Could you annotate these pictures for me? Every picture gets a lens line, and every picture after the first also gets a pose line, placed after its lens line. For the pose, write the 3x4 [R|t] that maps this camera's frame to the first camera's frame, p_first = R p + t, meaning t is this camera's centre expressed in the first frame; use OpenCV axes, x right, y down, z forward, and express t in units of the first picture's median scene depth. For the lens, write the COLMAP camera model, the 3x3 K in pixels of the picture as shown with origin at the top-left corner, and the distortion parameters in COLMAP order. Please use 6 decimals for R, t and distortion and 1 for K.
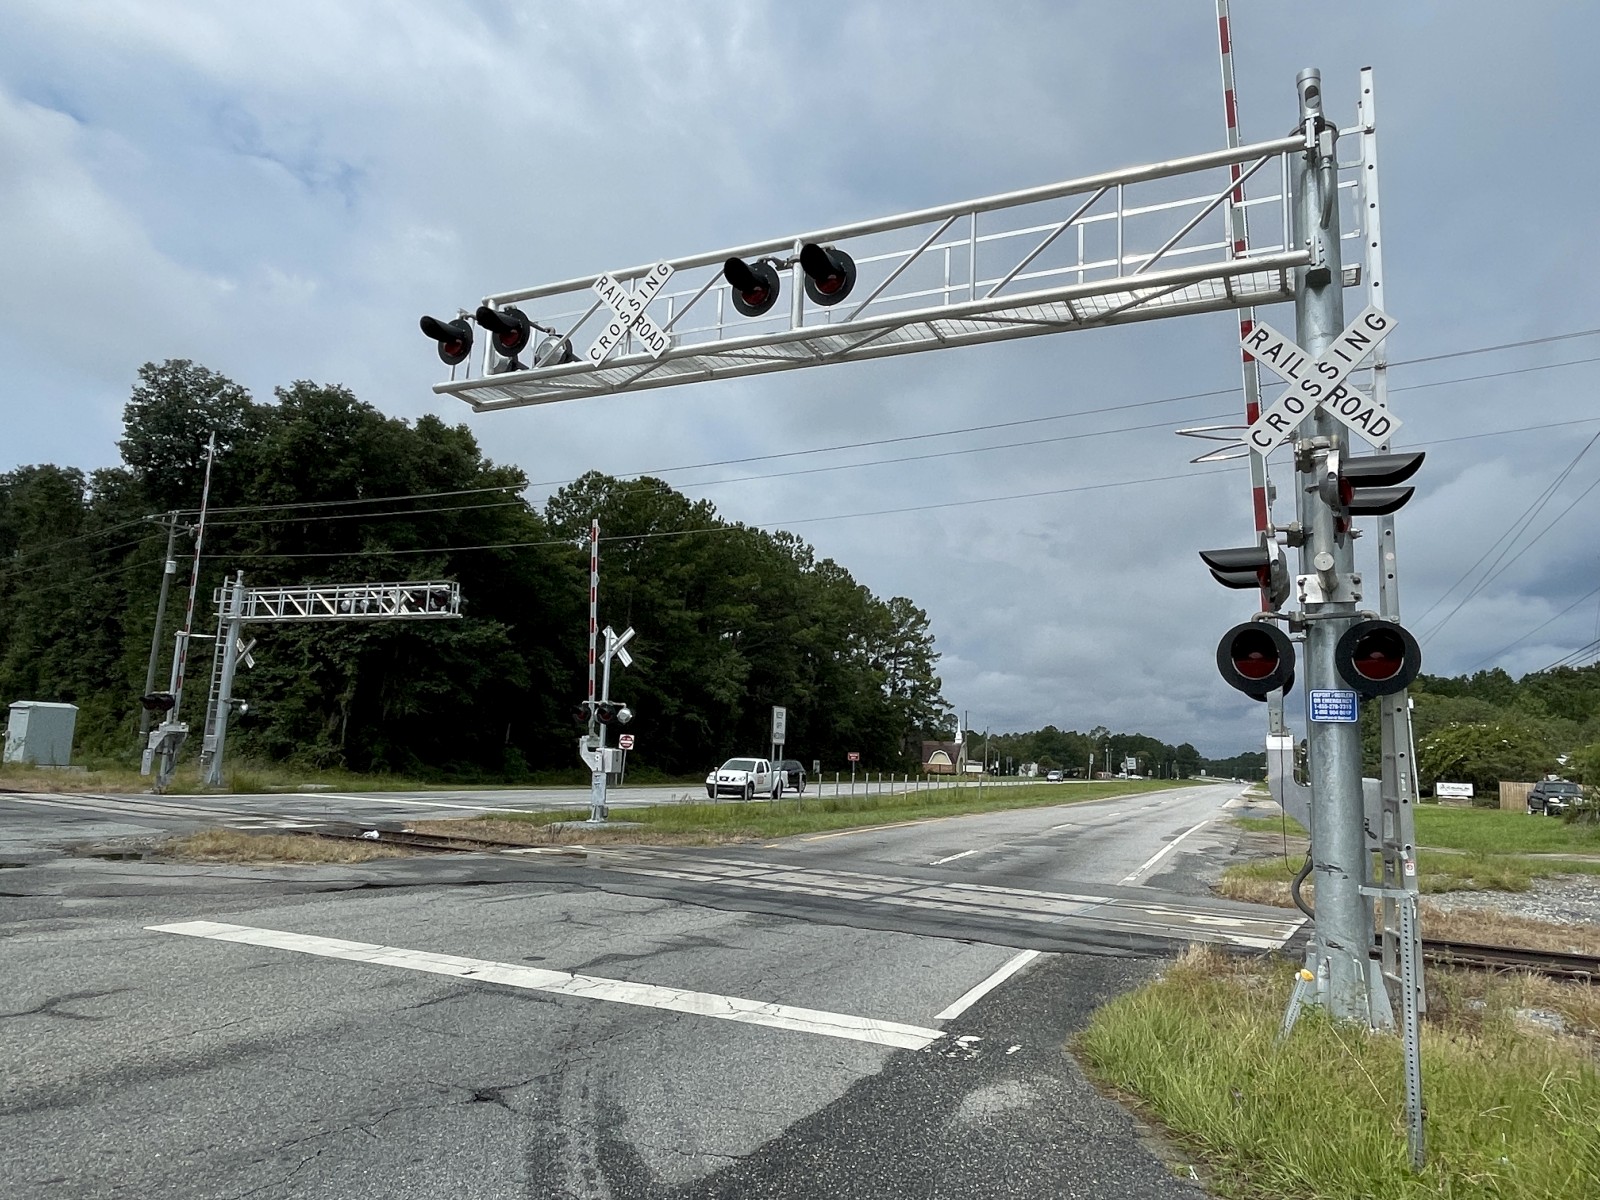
lens RADIAL K [[1020.7, 0, 800.0], [0, 1020.7, 600.0], [0, 0, 1]] dist [-0.002746, 0.000914]
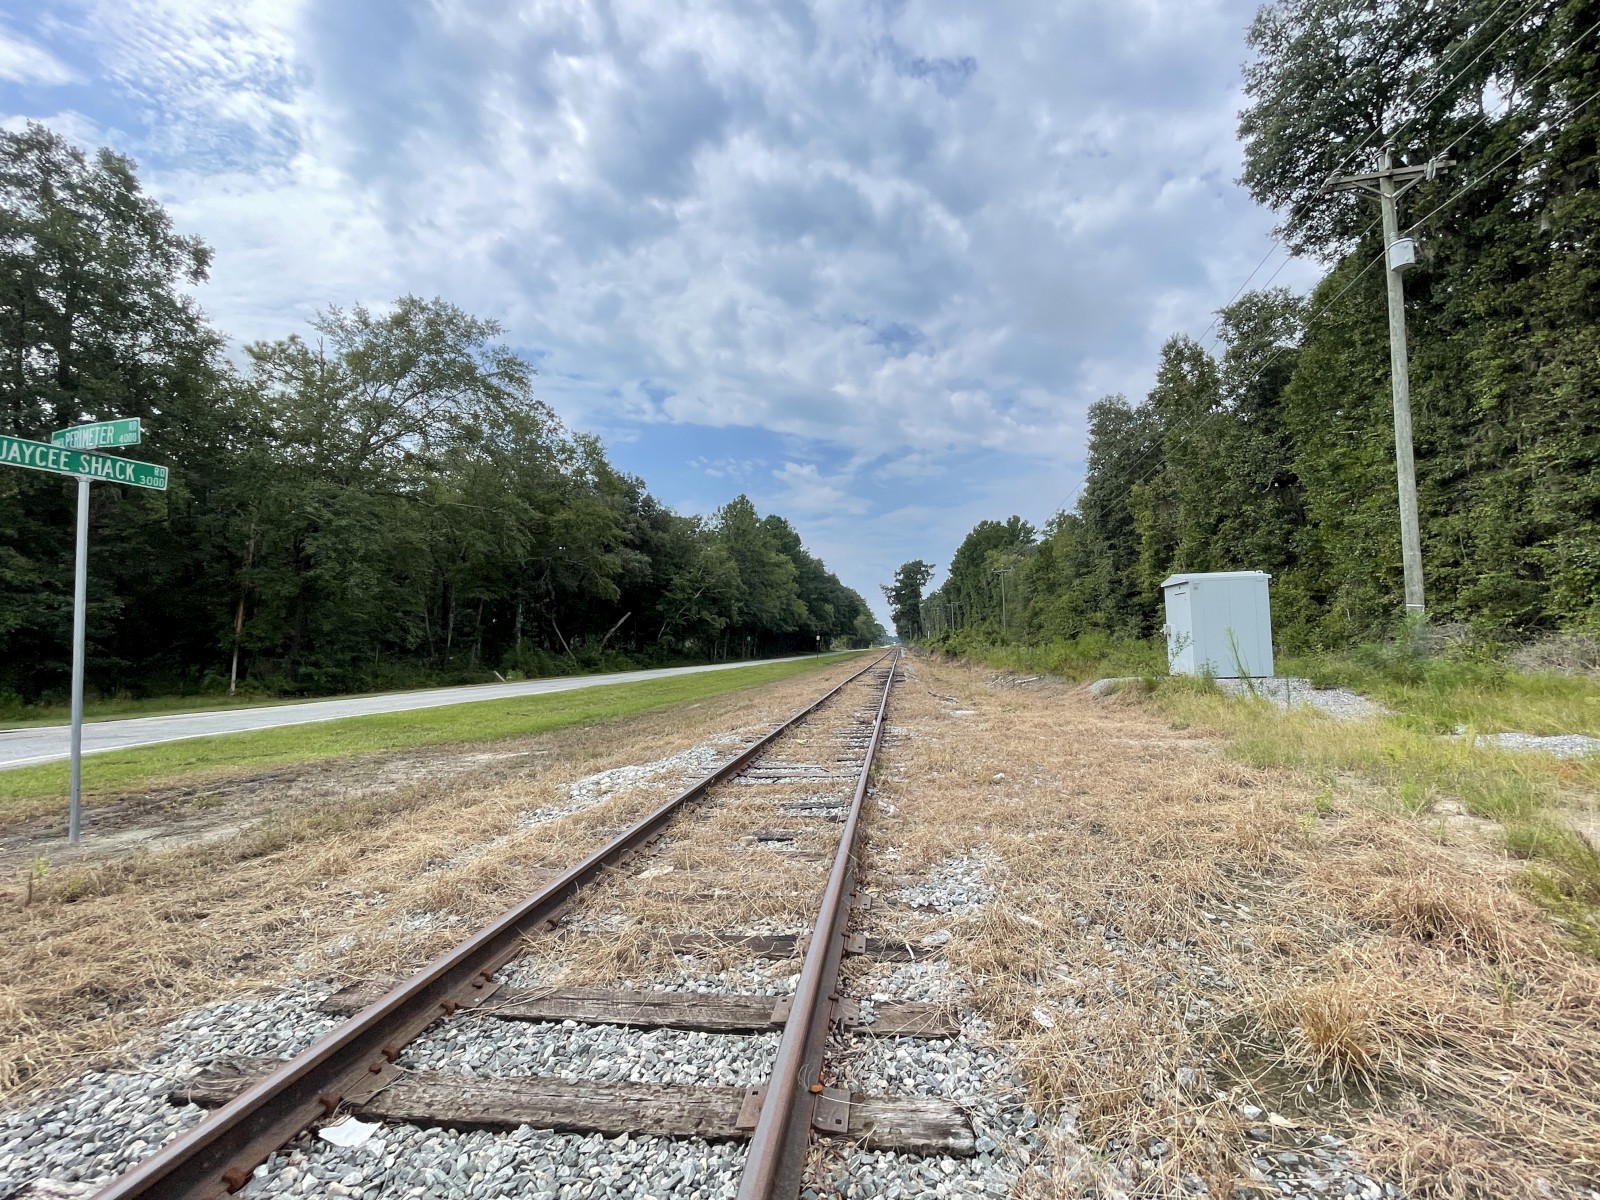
lens RADIAL K [[708.6, 0, 800.0], [0, 708.6, 600.0], [0, 0, 1]] dist [-0.000680, -0.000647]
pose [[0.371136, -0.110317, -0.922002, -0.331095], [0.181860, 0.982325, -0.044329, 0.066761], [0.910596, -0.151223, 0.384638, 0.456515]]
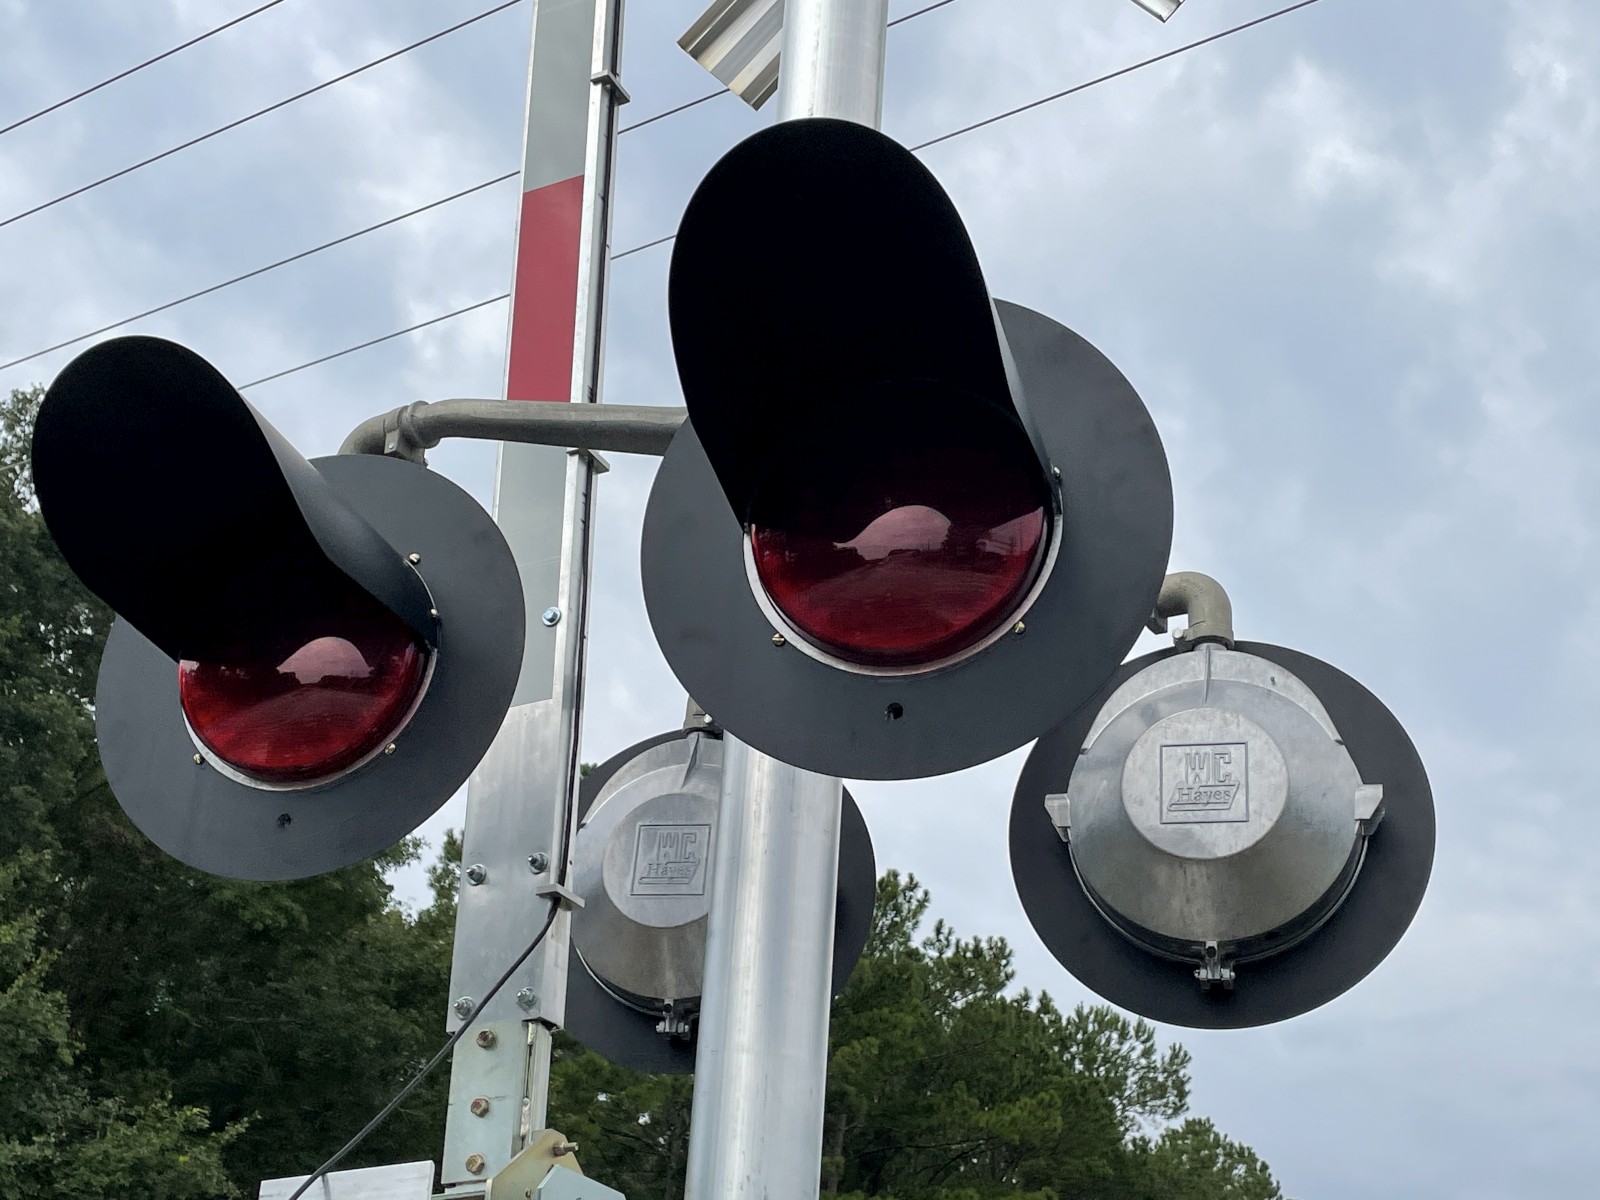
lens RADIAL K [[2281.1, 0, 800.0], [0, 2281.1, 600.0], [0, 0, 1]] dist [0.086190, -0.015614]
pose [[0.995128, -0.017254, -0.097071, -0.074390], [-0.011829, 0.956561, -0.291292, 0.055950], [0.097880, 0.291021, 0.951697, 0.369214]]
